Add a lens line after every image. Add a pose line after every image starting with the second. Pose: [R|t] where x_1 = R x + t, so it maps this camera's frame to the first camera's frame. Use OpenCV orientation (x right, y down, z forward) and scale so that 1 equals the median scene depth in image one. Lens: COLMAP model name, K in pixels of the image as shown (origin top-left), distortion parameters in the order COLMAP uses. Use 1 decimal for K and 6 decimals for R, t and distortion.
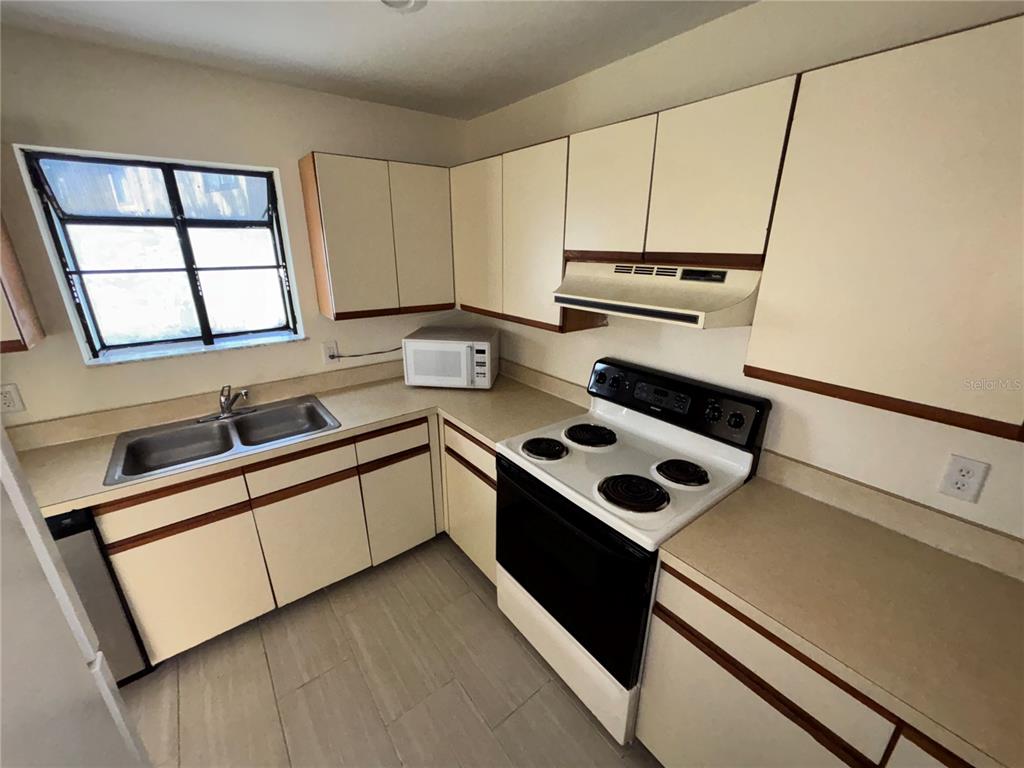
lens RADIAL K [[410.5, 0, 515.4], [0, 410.5, 385.2], [0, 0, 1]] dist [0.001934, 0.000072]
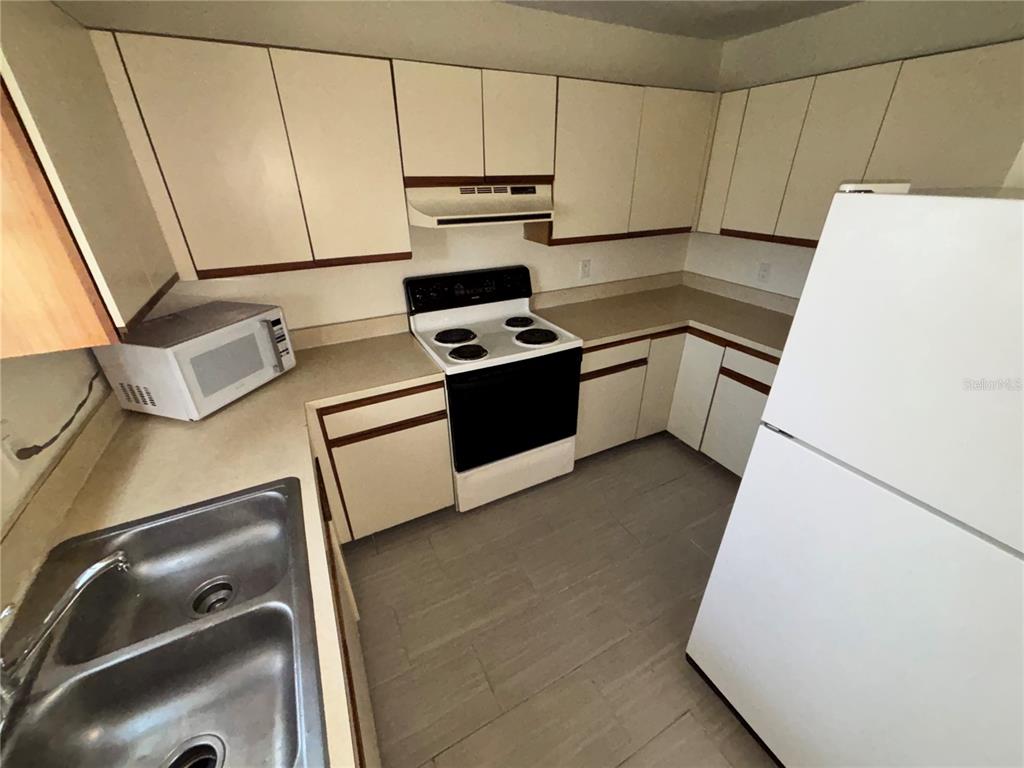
lens RADIAL K [[410.5, 0, 518.1], [0, 410.5, 384.4], [0, 0, 1]] dist [0.001934, 0.000072]
pose [[0.168676, -0.460408, 0.871535, -1.140489], [0.323229, 0.861147, 0.392363, -0.216716], [-0.931167, 0.215523, 0.294072, 0.613472]]
